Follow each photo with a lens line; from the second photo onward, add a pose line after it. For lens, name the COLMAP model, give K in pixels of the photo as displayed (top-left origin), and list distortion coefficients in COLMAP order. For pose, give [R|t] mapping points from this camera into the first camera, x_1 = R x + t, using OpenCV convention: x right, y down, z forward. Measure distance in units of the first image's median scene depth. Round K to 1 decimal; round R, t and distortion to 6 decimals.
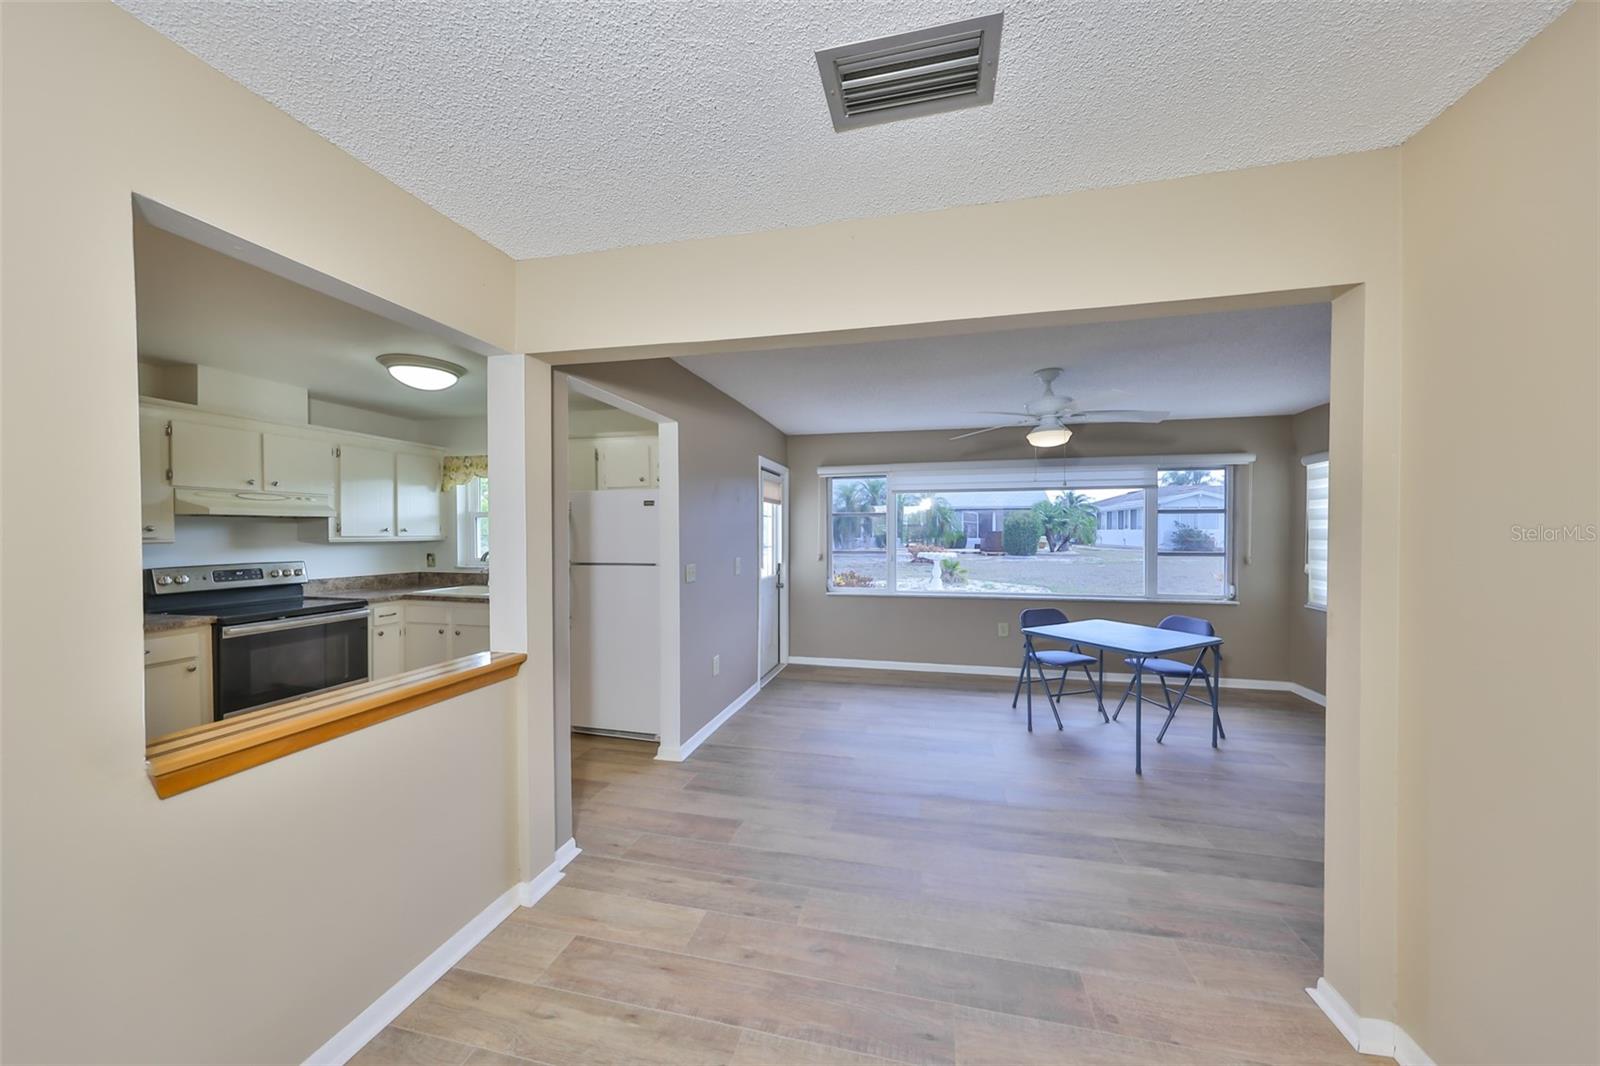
lens RADIAL K [[487.1, 0, 815.0], [0, 487.1, 532.7], [0, 0, 1]] dist [0.008090, 0.000013]
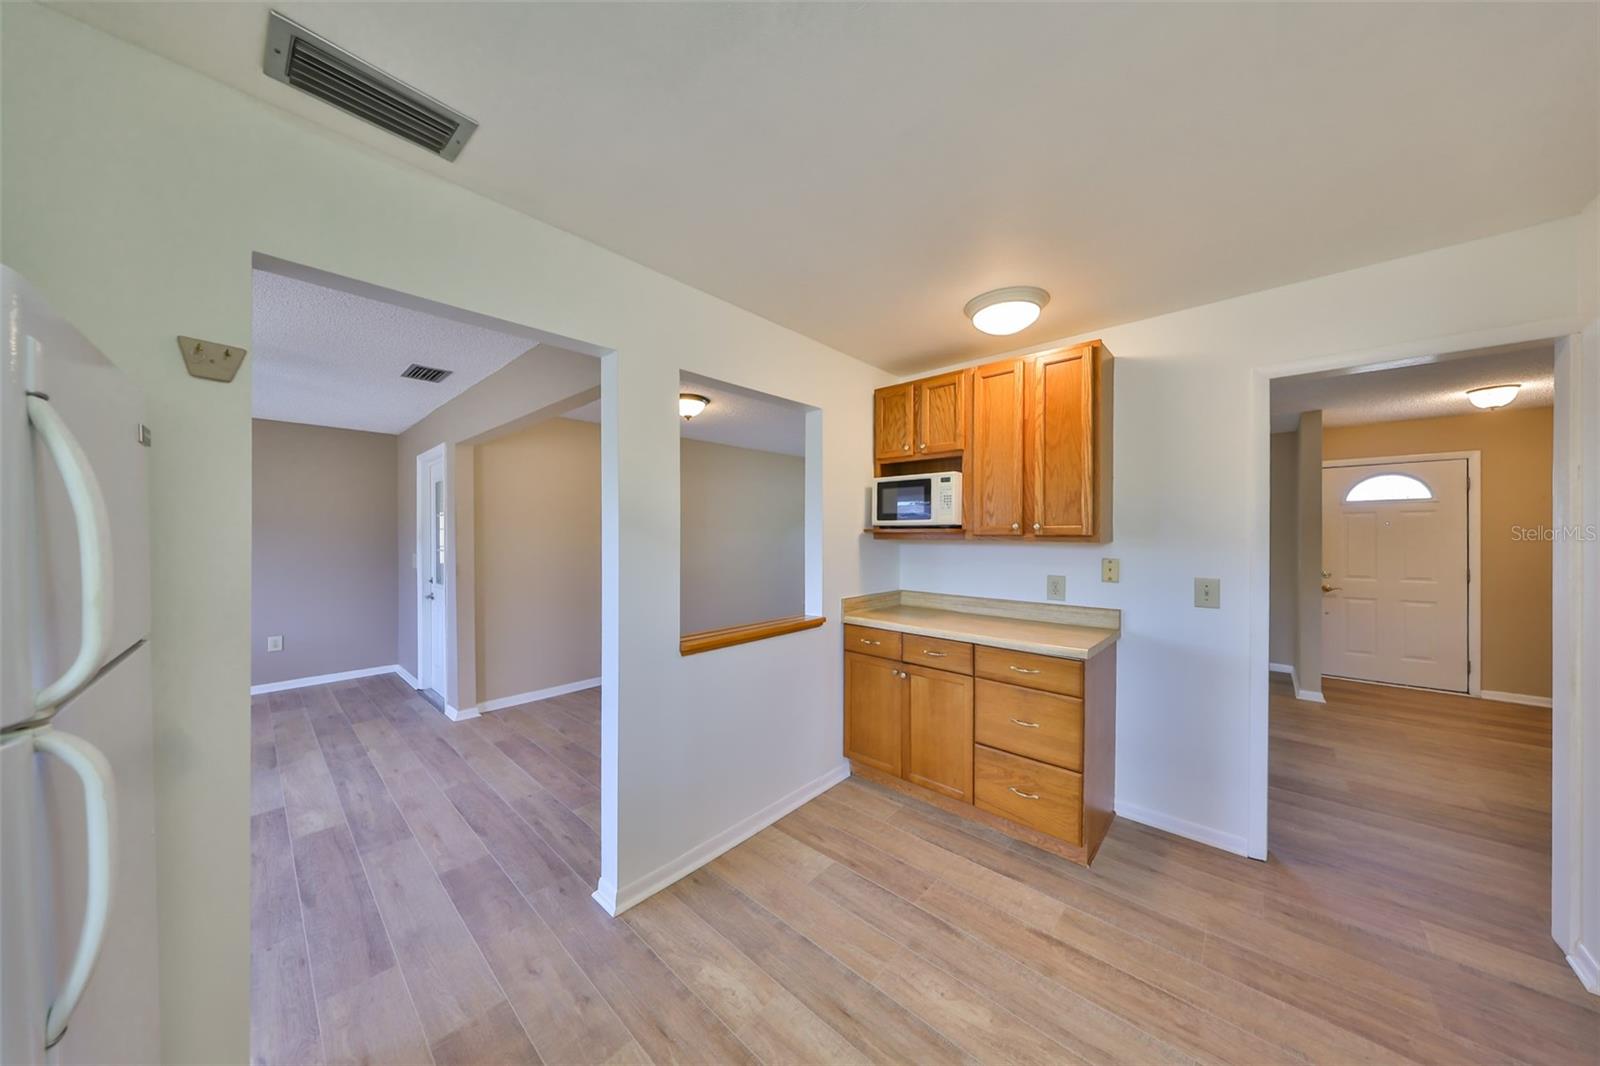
lens RADIAL K [[545.2, 0, 821.9], [0, 545.2, 537.7], [0, 0, 1]] dist [0.001249, 0.000173]
pose [[-0.863023, 0.000486, 0.505164, -0.680050], [0.002499, 0.999991, 0.003307, 0.002806], [-0.505158, 0.004117, -0.863017, 0.838636]]
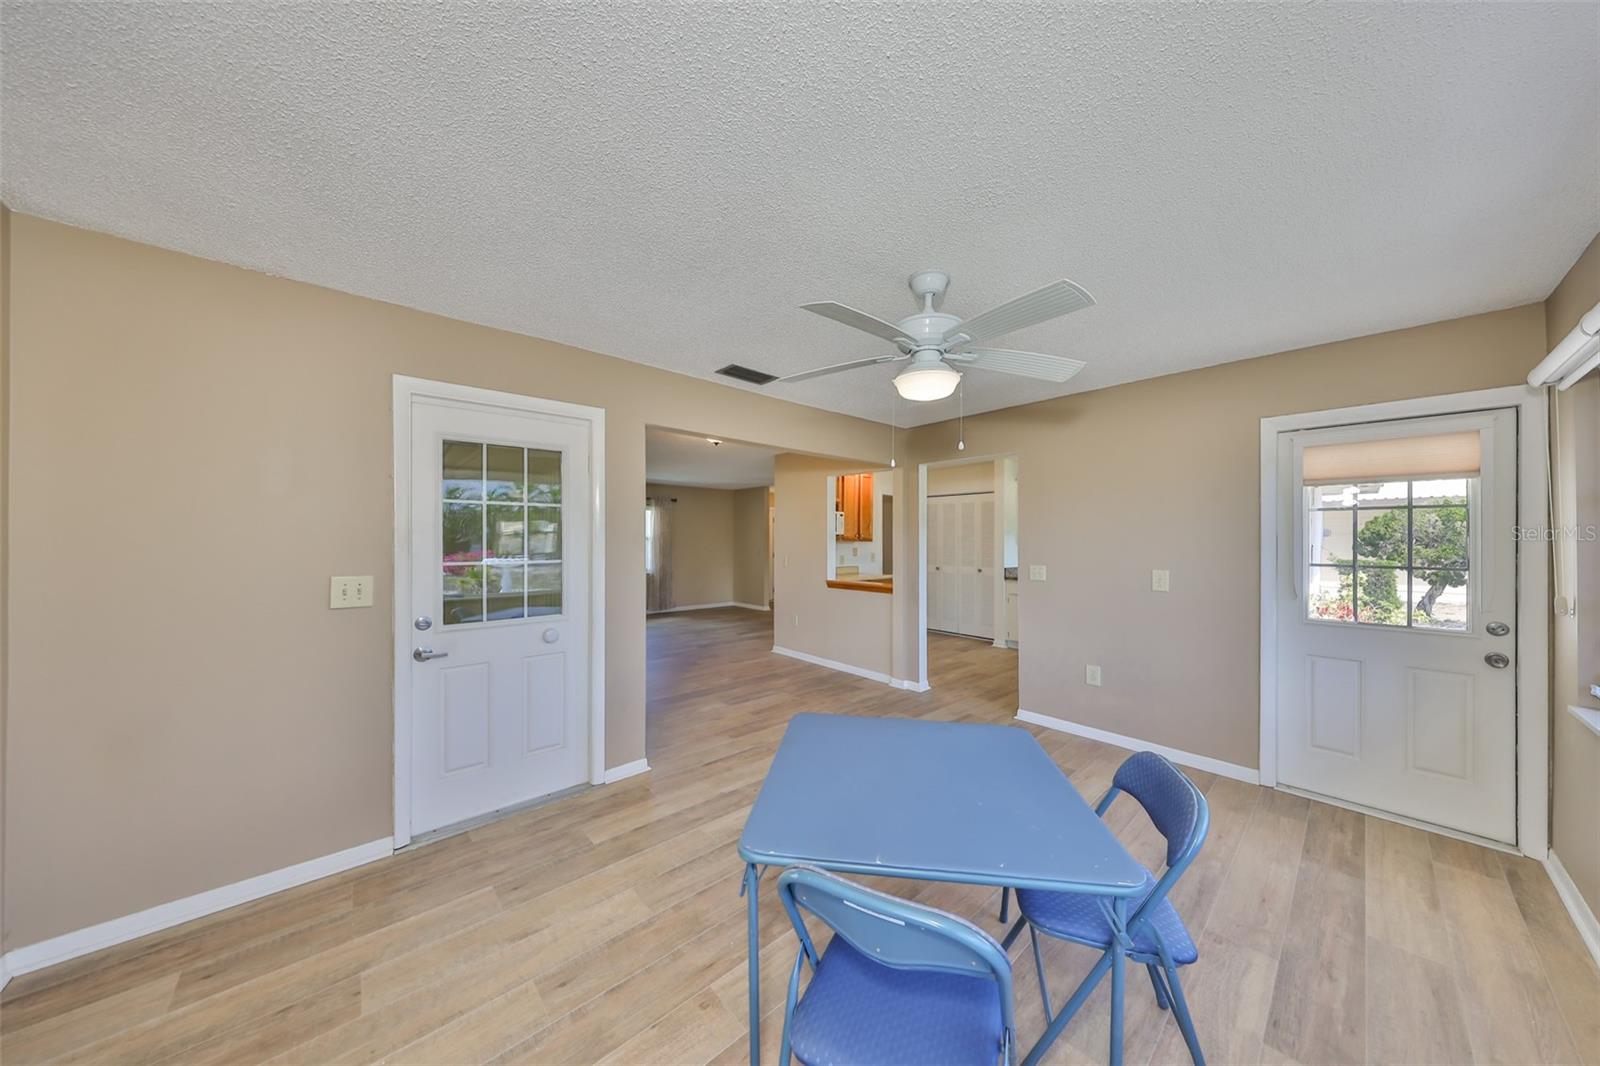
lens RADIAL K [[513.4, 0, 797.7], [0, 513.4, 542.4], [0, 0, 1]] dist [-0.000175, 0.000005]
pose [[-0.563032, 0.003416, -0.826428, 0.825304], [-0.004980, 0.999959, 0.007526, 0.001868], [0.826420, 0.008353, -0.562992, 0.920185]]
